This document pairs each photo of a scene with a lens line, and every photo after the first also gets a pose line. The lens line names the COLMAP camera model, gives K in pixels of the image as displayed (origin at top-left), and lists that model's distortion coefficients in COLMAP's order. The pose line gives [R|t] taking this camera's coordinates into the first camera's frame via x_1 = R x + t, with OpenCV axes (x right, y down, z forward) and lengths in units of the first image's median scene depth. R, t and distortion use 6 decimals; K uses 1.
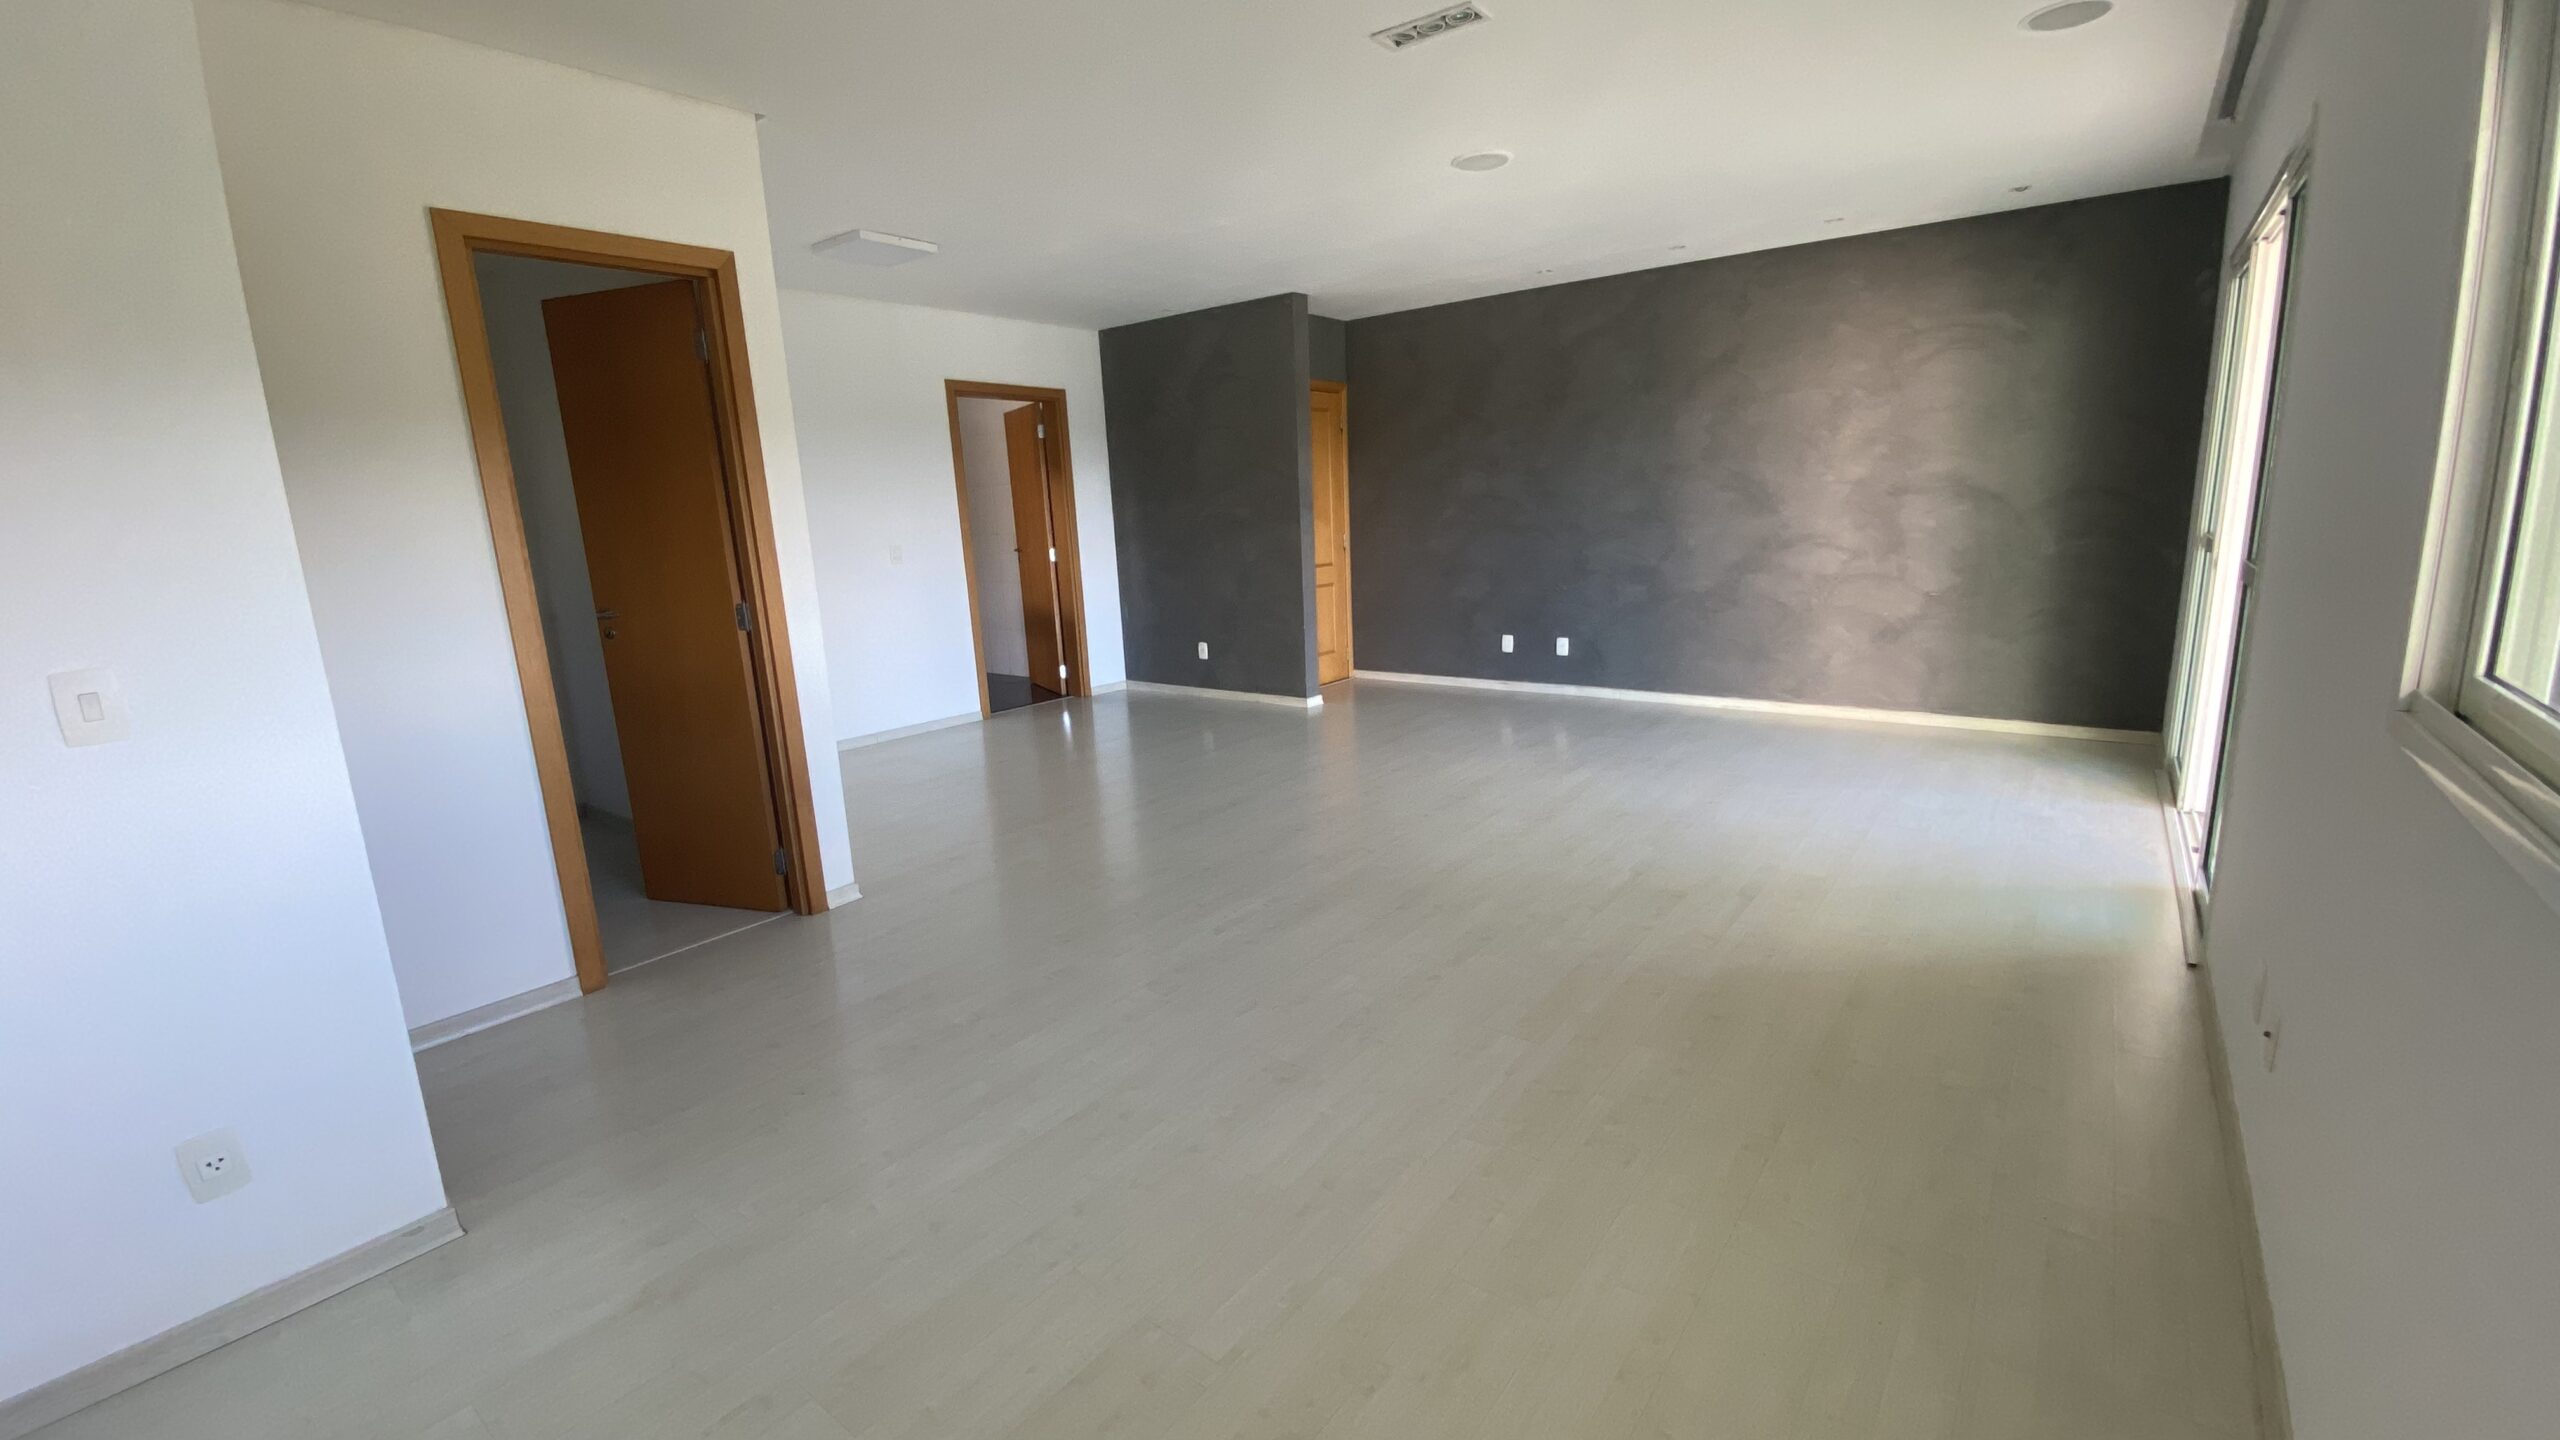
lens RADIAL K [[1032.1, 0, 1282.3], [0, 1032.1, 711.3], [0, 0, 1]] dist [0.034810, -0.030003]
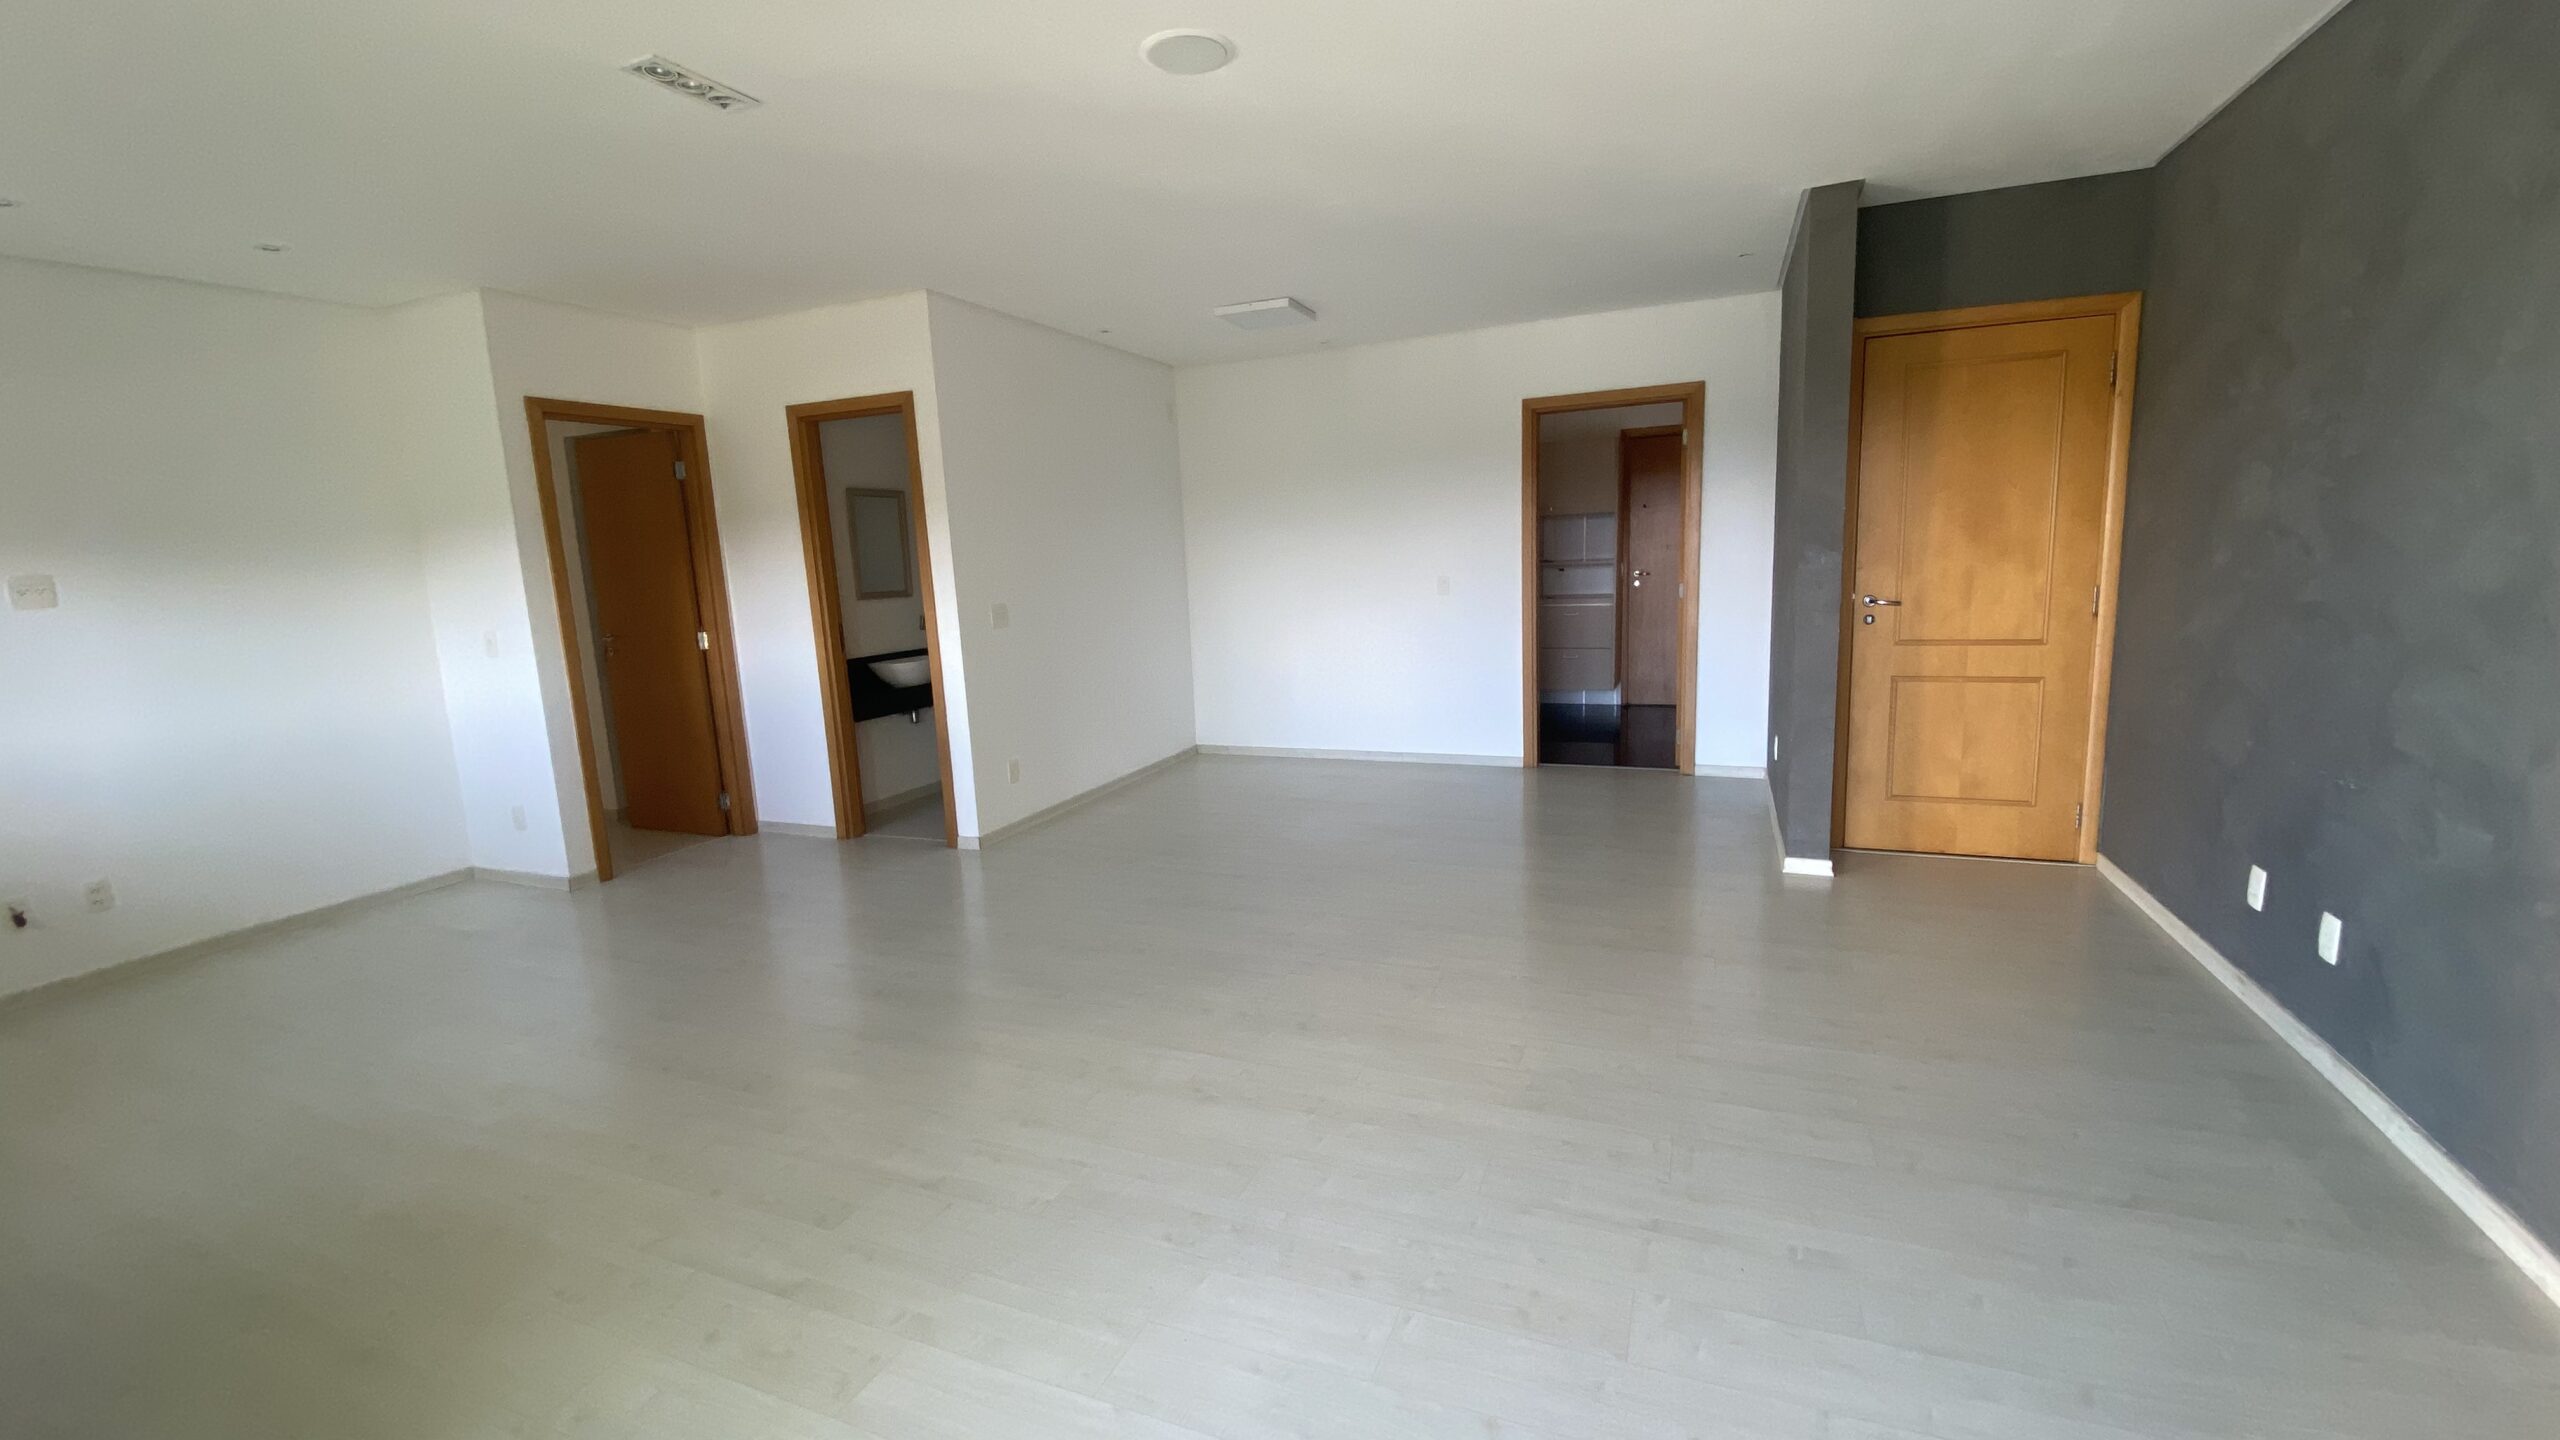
lens RADIAL K [[1032.1, 0, 1282.3], [0, 1032.1, 711.3], [0, 0, 1]] dist [0.034810, -0.030003]
pose [[0.269978, 0.175442, -0.946748, 0.518608], [-0.159635, 0.977808, 0.135675, -0.133618], [0.949541, 0.114505, 0.291993, 0.536859]]
